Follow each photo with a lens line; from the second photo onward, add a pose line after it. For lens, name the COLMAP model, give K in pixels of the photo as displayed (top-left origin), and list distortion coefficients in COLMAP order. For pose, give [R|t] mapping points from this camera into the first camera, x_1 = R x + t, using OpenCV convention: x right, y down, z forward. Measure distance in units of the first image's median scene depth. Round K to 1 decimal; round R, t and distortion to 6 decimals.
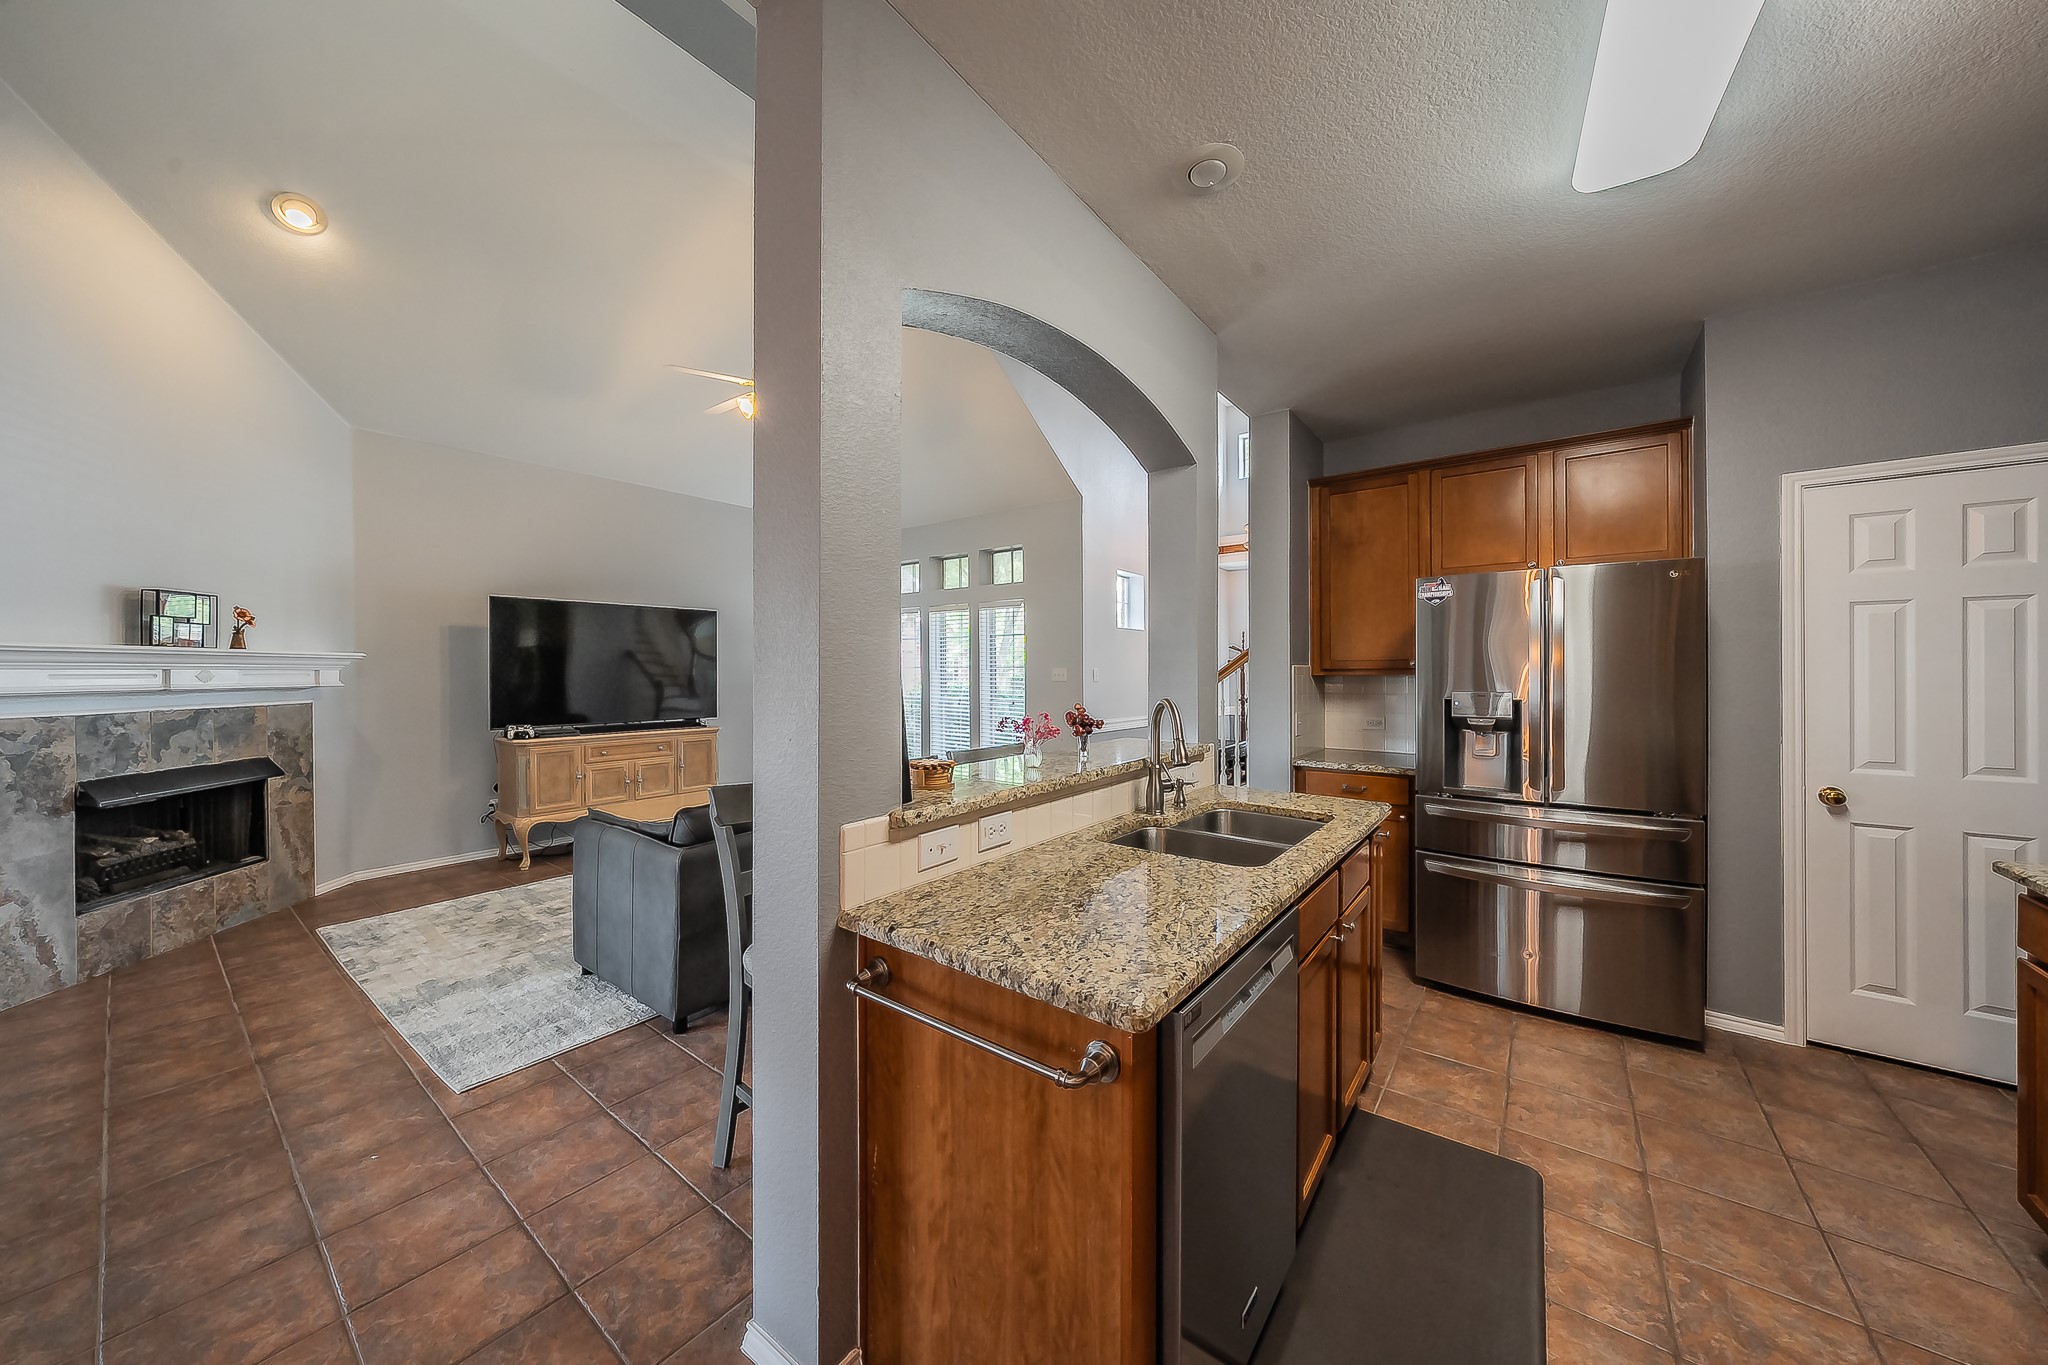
lens RADIAL K [[704.5, 0, 1031.4], [0, 704.5, 673.7], [0, 0, 1]] dist [-0.002794, 0.000654]
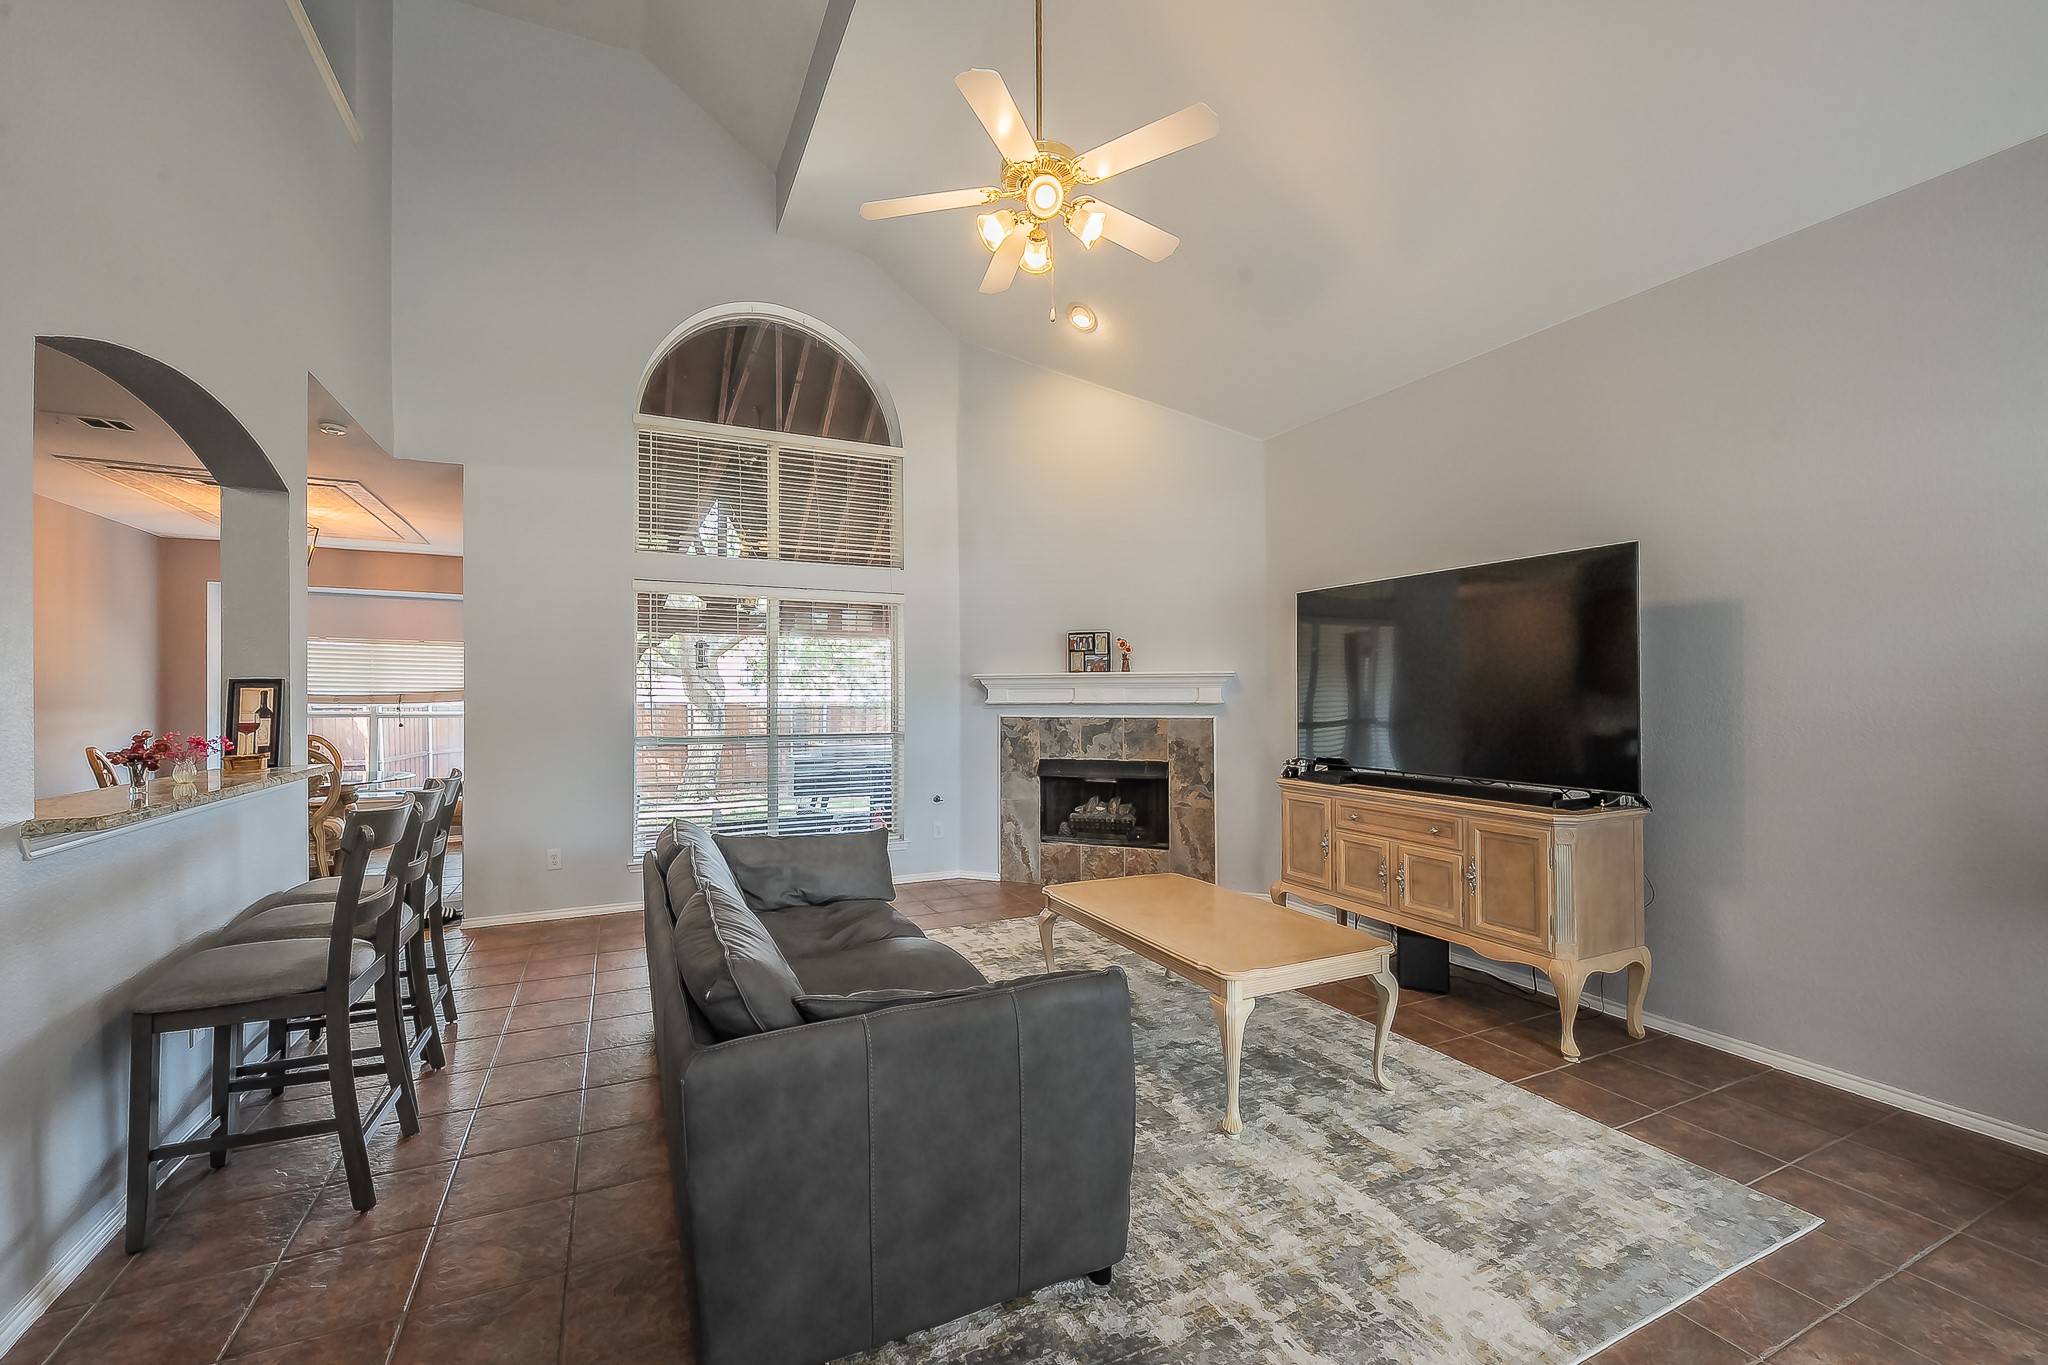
lens RADIAL K [[802.2, 0, 973.5], [0, 802.2, 688.3], [0, 0, 1]] dist [-0.001773, 0.000828]
pose [[-0.489426, -0.001189, -0.872044, 0.266370], [0.000391, 0.999999, -0.001584, -0.003170], [0.872045, -0.001116, -0.489424, 1.490215]]
